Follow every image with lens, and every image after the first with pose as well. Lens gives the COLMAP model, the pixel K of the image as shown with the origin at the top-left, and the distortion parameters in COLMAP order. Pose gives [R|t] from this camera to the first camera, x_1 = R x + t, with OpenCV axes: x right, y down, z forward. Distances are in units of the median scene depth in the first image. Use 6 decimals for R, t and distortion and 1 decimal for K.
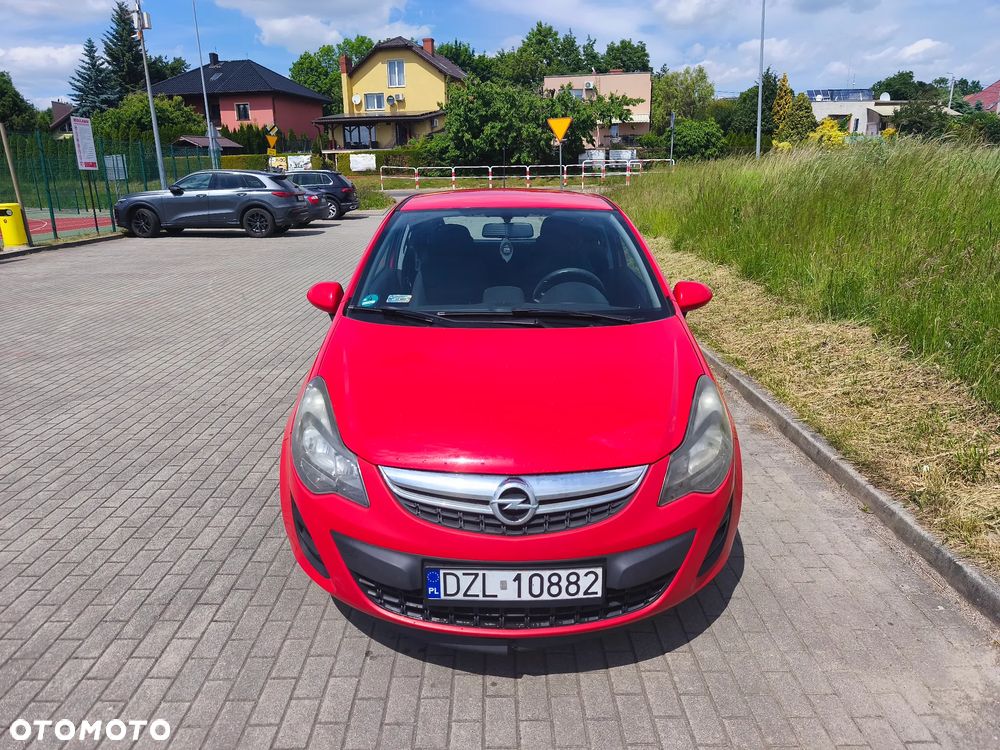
lens RADIAL K [[692.6, 0, 499.5], [0, 692.6, 376.1], [0, 0, 1]] dist [0.007874, -0.018059]
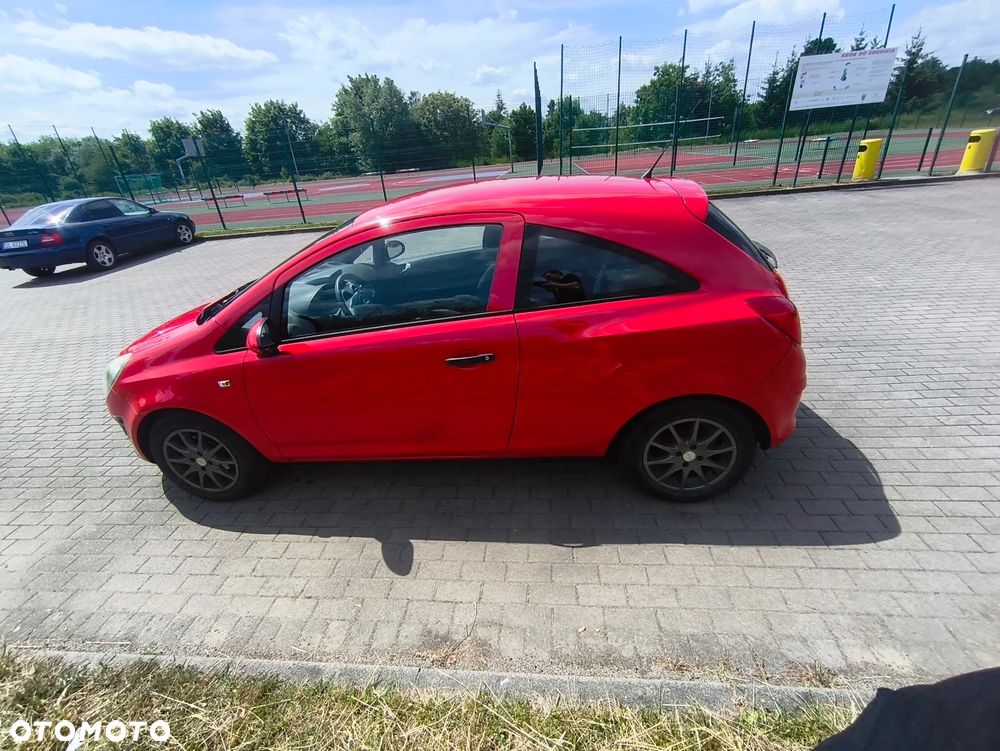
lens RADIAL K [[434.9, 0, 501.6], [0, 434.9, 380.2], [0, 0, 1]] dist [-0.000925, -0.000622]
pose [[-0.098023, 0.483504, -0.869836, 0.063071], [-0.194799, 0.847816, 0.493216, -0.034055], [0.975933, 0.217789, 0.011081, 0.107500]]
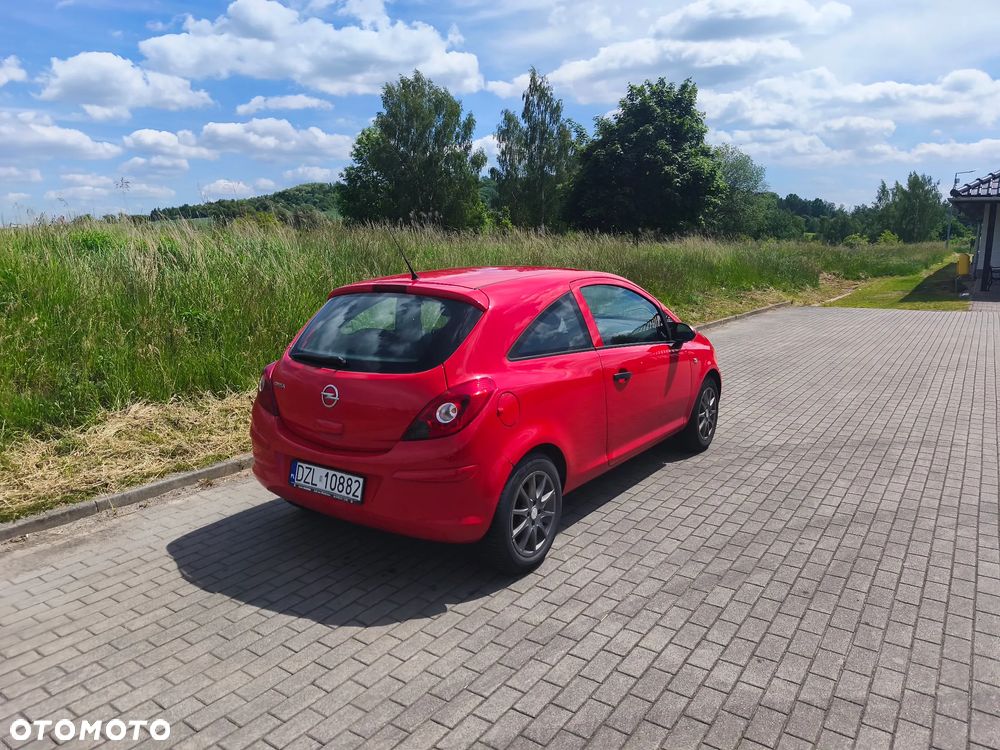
lens RADIAL K [[692.6, 0, 490.9], [0, 692.6, 371.3], [0, 0, 1]] dist [0.007874, -0.018059]
pose [[-0.811179, -0.090776, 0.577710, -0.062295], [0.177744, 0.902872, 0.391445, -0.055391], [-0.557132, 0.420216, -0.716256, 0.187122]]
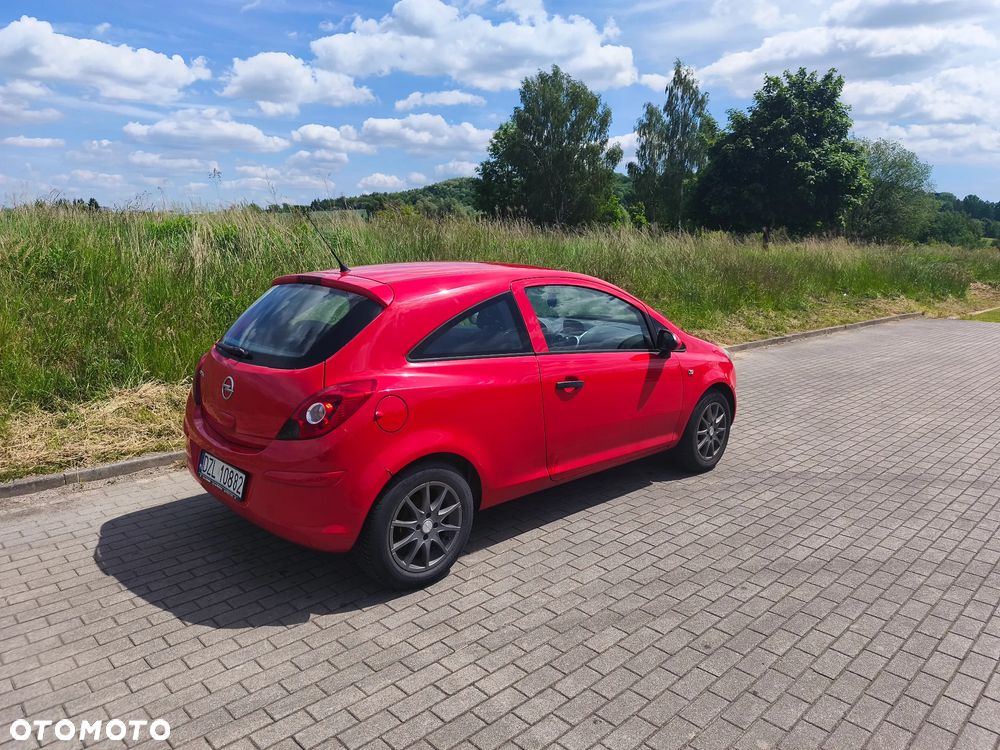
lens RADIAL K [[692.6, 0, 511.7], [0, 692.6, 373.7], [0, 0, 1]] dist [0.007874, -0.018059]
pose [[-0.698938, -0.140011, 0.701344, -0.079023], [0.188880, 0.909695, 0.369837, -0.048989], [-0.689790, 0.390963, -0.609375, 0.165662]]
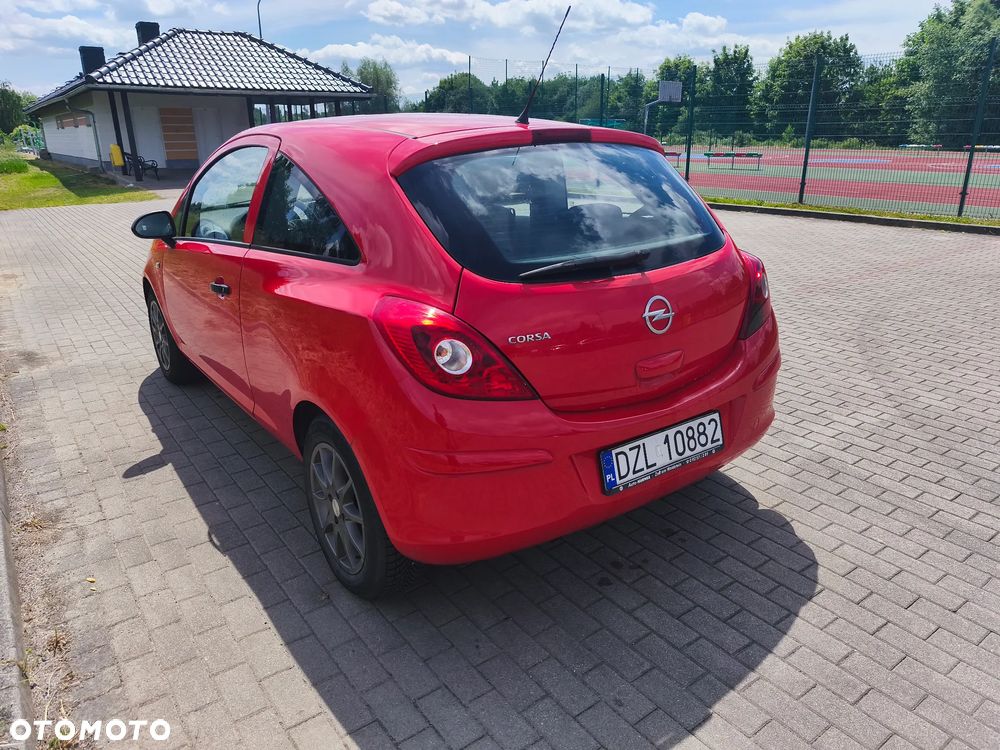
lens RADIAL K [[692.6, 0, 499.3], [0, 692.6, 373.2], [0, 0, 1]] dist [0.007874, -0.018059]
pose [[-0.810131, 0.205760, -0.548954, 0.038642], [-0.148764, 0.833582, 0.531987, -0.045034], [0.567060, 0.512644, -0.644701, 0.167549]]
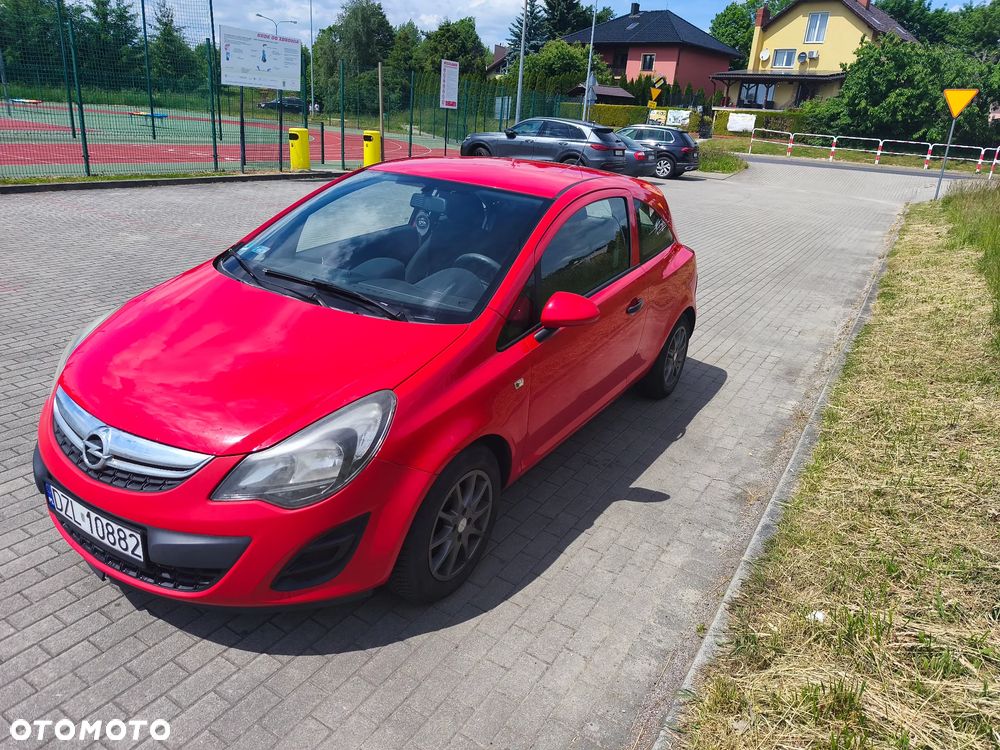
lens RADIAL K [[692.6, 0, 499.0], [0, 692.6, 366.5], [0, 0, 1]] dist [0.007874, -0.018059]
pose [[0.848300, 0.249849, -0.466864, 0.050631], [-0.227734, 0.968121, 0.104306, -0.009704], [0.478041, 0.017839, 0.878156, 0.017161]]
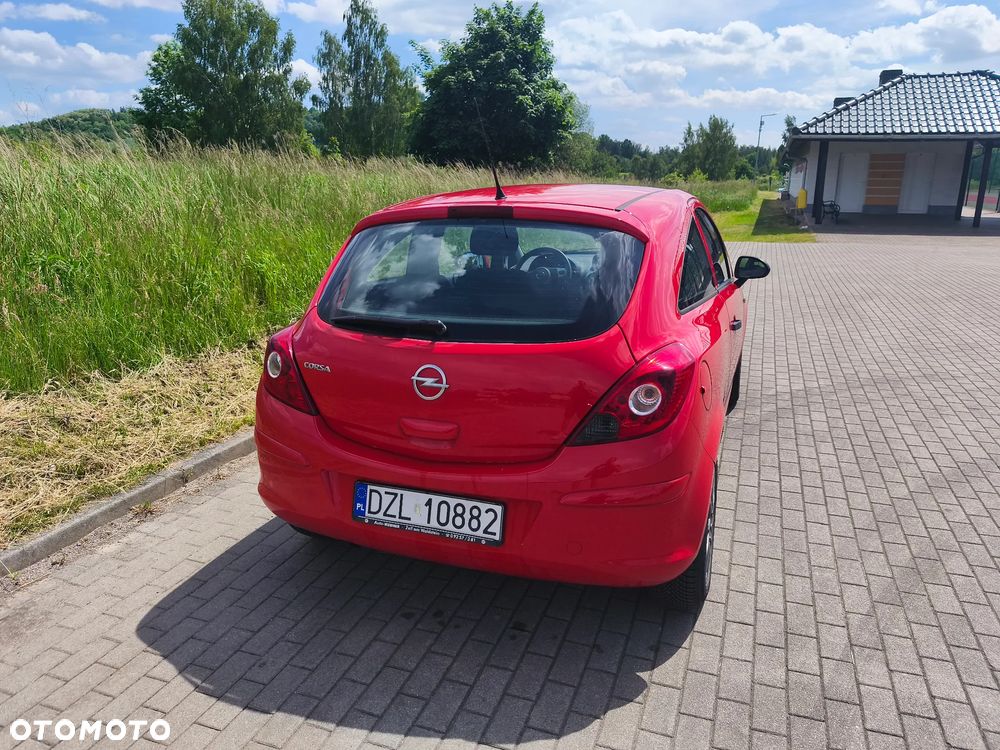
lens RADIAL K [[692.6, 0, 507.5], [0, 692.6, 378.8], [0, 0, 1]] dist [0.007874, -0.018059]
pose [[-0.937998, -0.084447, 0.336198, -0.022375], [0.107007, 0.851965, 0.512548, -0.050352], [-0.329712, 0.516744, -0.790105, 0.179359]]
